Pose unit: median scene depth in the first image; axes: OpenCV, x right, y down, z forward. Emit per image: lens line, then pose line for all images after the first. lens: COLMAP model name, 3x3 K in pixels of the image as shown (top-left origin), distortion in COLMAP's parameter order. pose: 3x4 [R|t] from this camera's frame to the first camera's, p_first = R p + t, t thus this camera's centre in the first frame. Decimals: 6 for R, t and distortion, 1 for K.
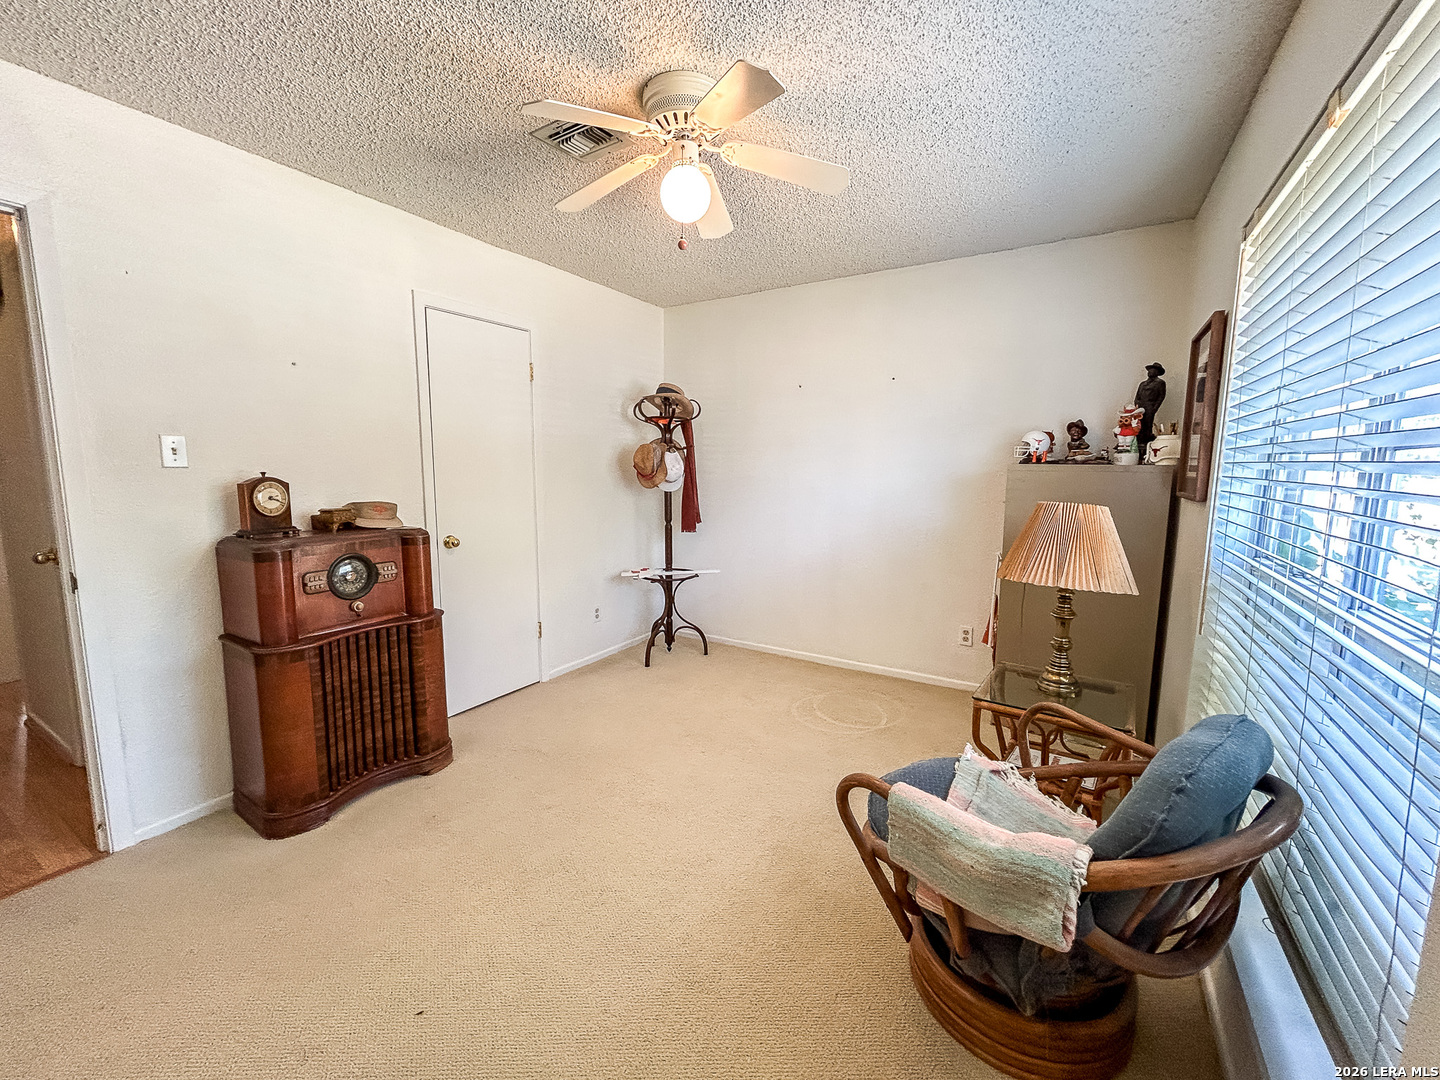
lens RADIAL K [[589.9, 0, 715.5], [0, 589.9, 541.4], [0, 0, 1]] dist [0.006179, -0.000220]
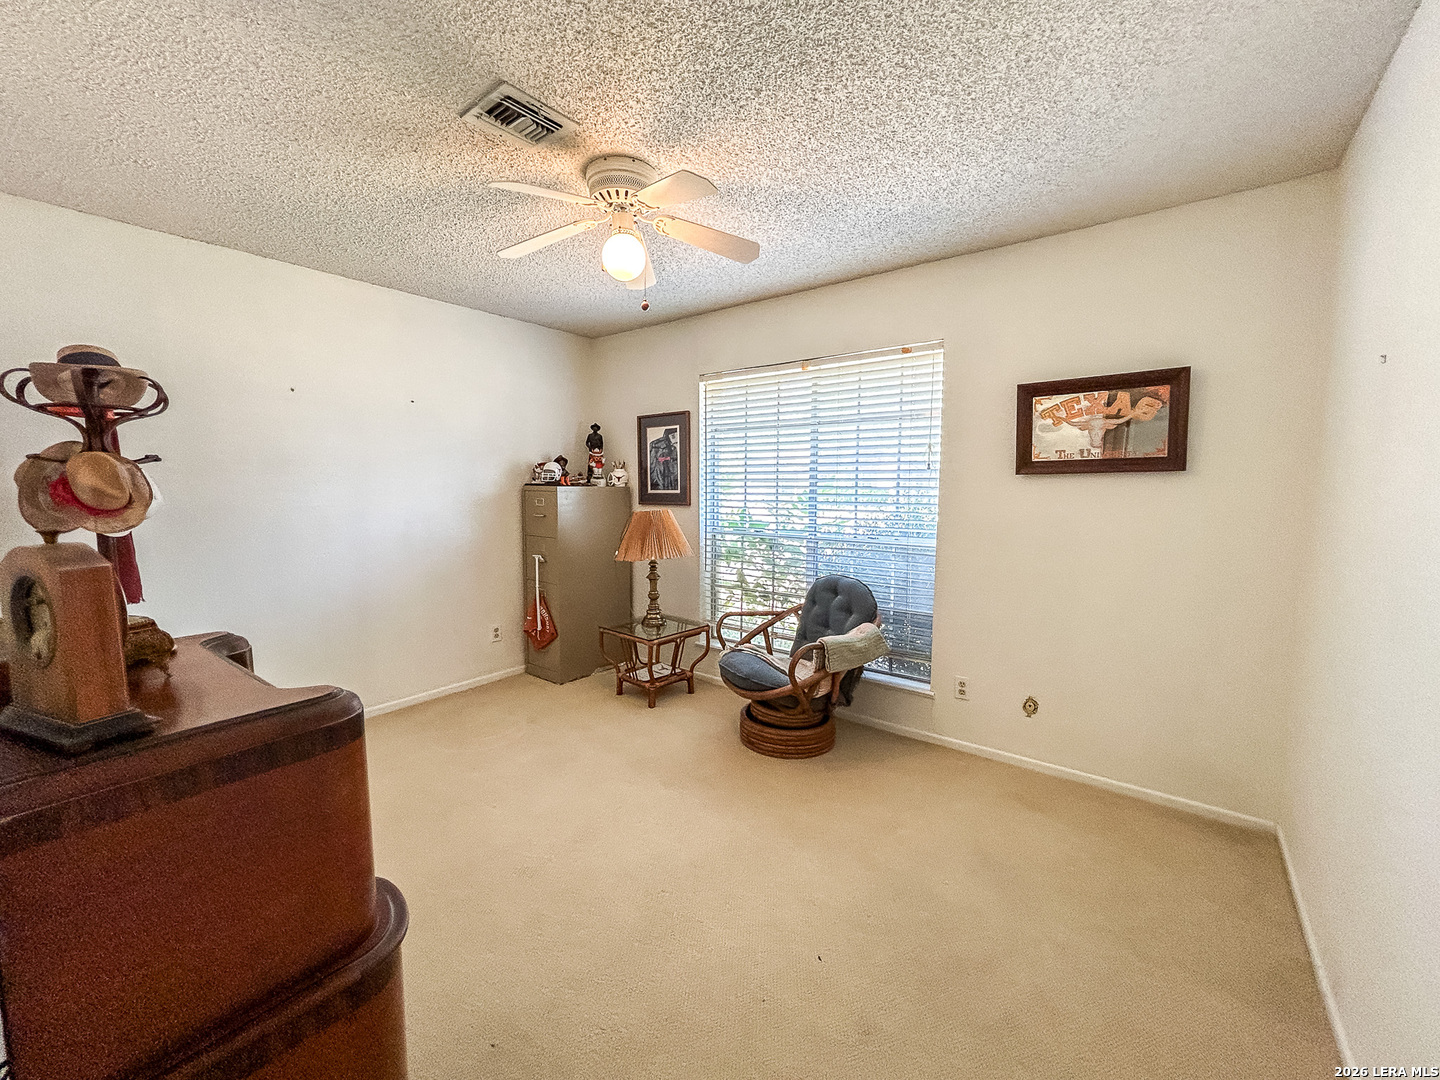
lens RADIAL K [[589.9, 0, 715.0], [0, 589.9, 535.6], [0, 0, 1]] dist [0.006179, -0.000220]
pose [[0.123534, -0.093384, 0.987937, -0.657830], [0.129912, 0.988516, 0.077194, -0.064037], [-0.983800, 0.118809, 0.134247, 0.398221]]
